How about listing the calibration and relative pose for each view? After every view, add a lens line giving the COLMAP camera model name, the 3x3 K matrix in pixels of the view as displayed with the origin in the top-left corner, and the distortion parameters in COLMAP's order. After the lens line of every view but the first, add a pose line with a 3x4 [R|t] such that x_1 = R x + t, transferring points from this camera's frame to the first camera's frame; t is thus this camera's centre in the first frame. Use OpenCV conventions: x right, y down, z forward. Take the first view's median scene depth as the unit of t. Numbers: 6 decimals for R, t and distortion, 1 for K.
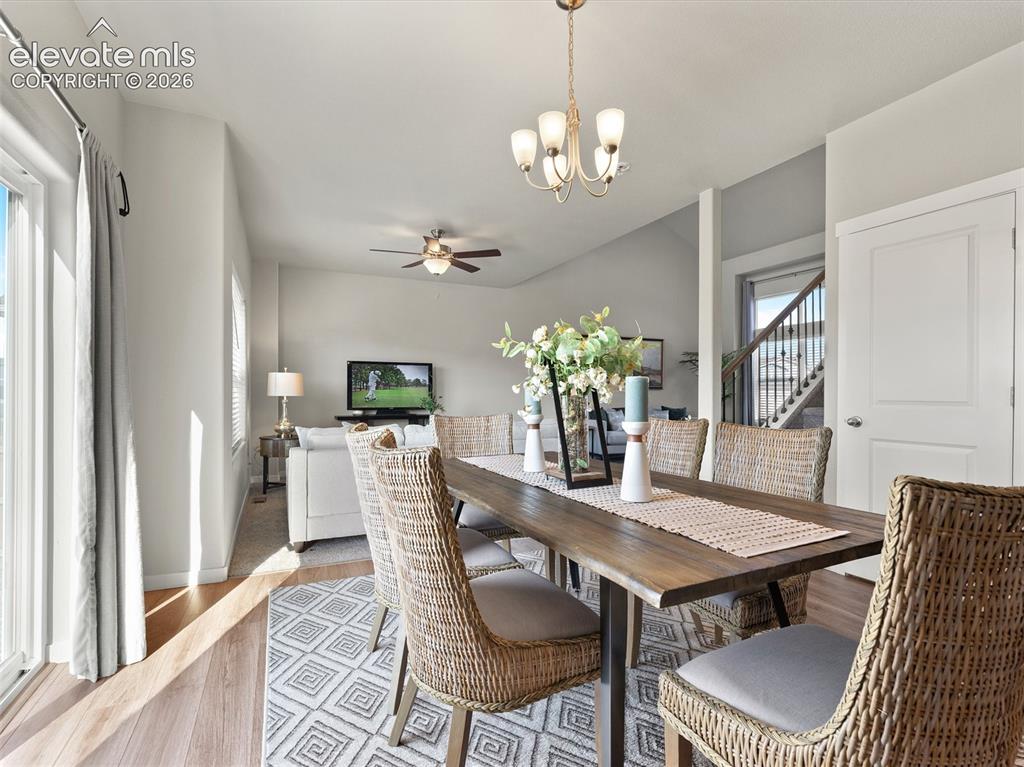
lens RADIAL K [[512.9, 0, 516.4], [0, 512.9, 394.3], [0, 0, 1]] dist [-0.001674, -0.000153]
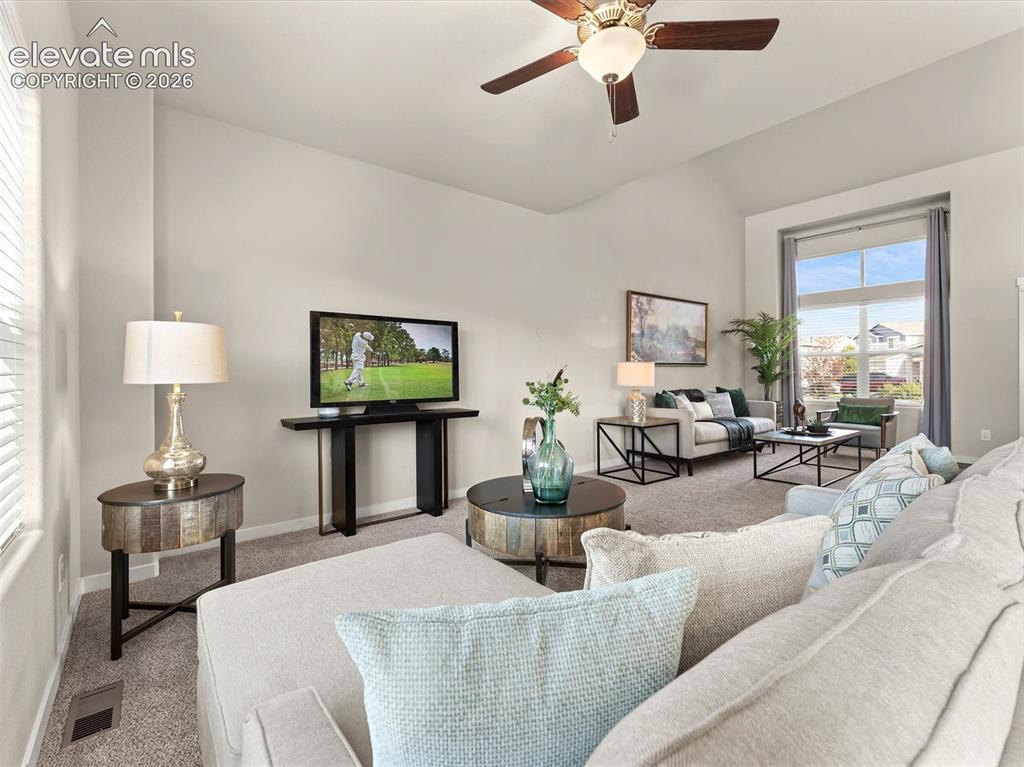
lens RADIAL K [[456.6, 0, 512.3], [0, 456.6, 374.2], [0, 0, 1]] dist [-0.000350, -0.000755]
pose [[0.969026, -0.009300, 0.246785, -0.242131], [0.008631, 0.999956, 0.003792, -0.002474], [-0.246809, -0.001544, 0.969063, 0.503161]]
